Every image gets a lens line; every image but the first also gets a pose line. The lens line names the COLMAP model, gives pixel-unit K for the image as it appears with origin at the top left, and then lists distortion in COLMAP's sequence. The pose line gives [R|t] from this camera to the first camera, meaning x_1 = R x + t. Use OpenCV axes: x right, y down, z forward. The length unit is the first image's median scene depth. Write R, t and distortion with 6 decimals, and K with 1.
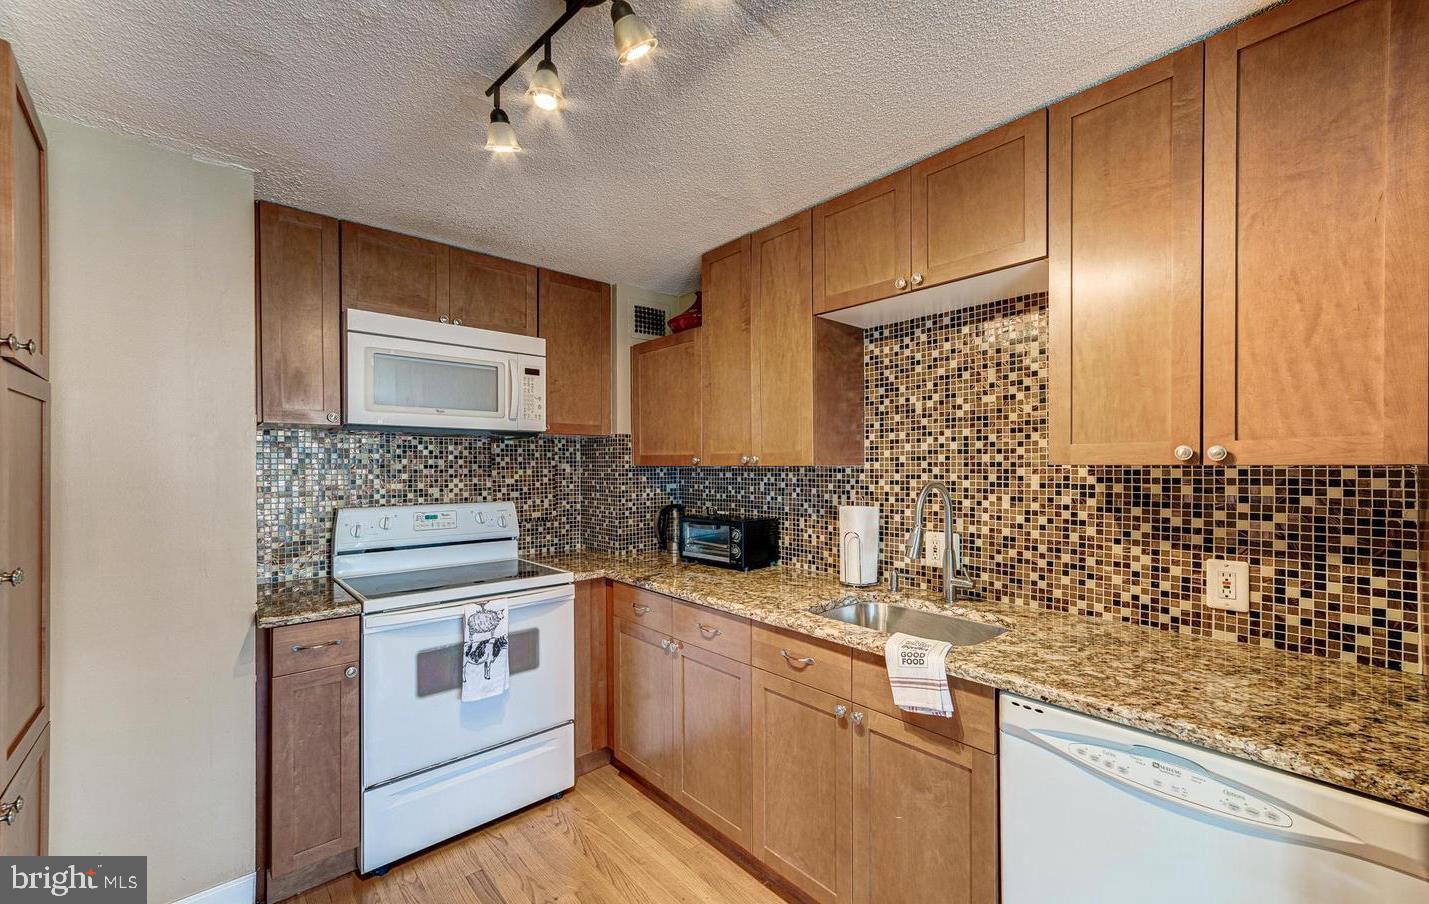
lens RADIAL K [[577.1, 0, 719.4], [0, 577.1, 467.7], [0, 0, 1]] dist [-0.003668, 0.005522]
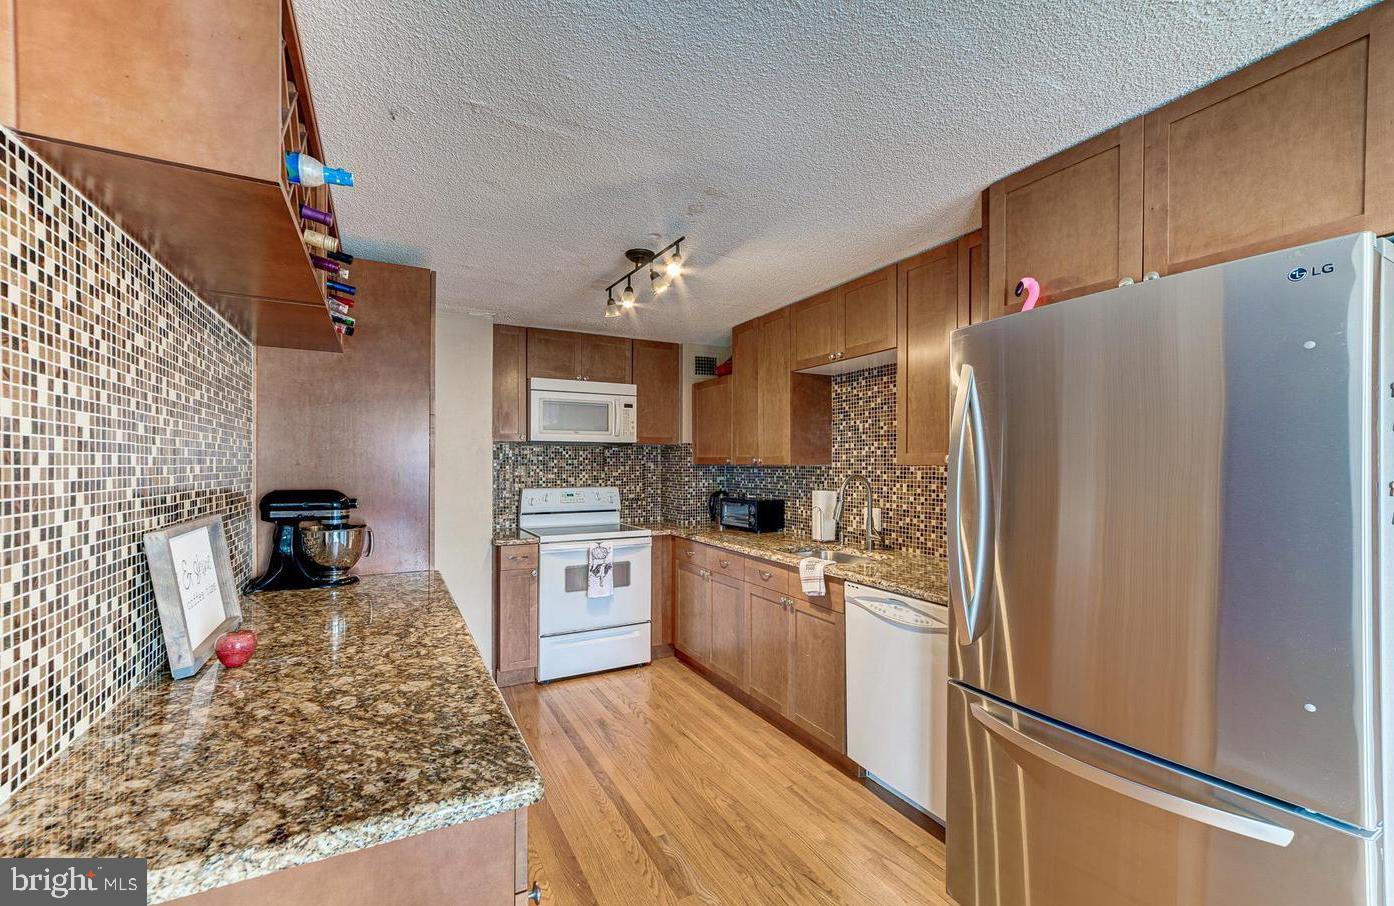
lens RADIAL K [[566.6, 0, 668.4], [0, 566.6, 465.8], [0, 0, 1]] dist [-0.008733, 0.008636]
pose [[0.964338, 0.003800, -0.264646, 0.255638], [-0.003454, 0.999992, 0.001773, -0.002317], [0.264650, -0.000796, 0.964344, -0.623231]]
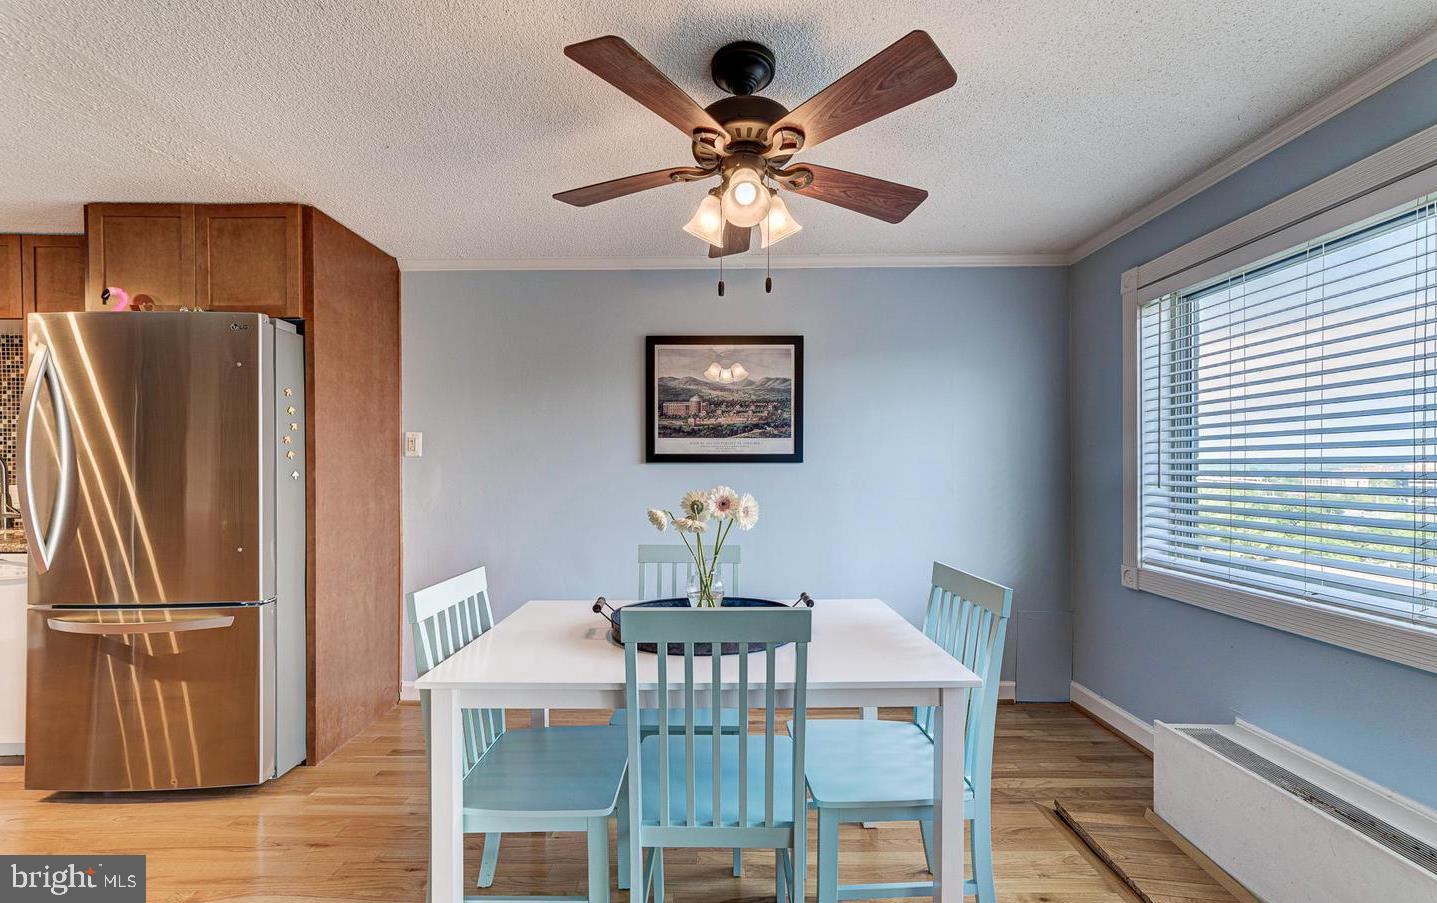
lens RADIAL K [[568.8, 0, 714.1], [0, 568.8, 471.5], [0, 0, 1]] dist [0.000247, 0.005162]
pose [[0.675006, -0.002031, 0.737809, 0.503124], [0.001625, 0.999998, 0.001266, 0.078005], [-0.737810, 0.000345, 0.675008, -1.285021]]
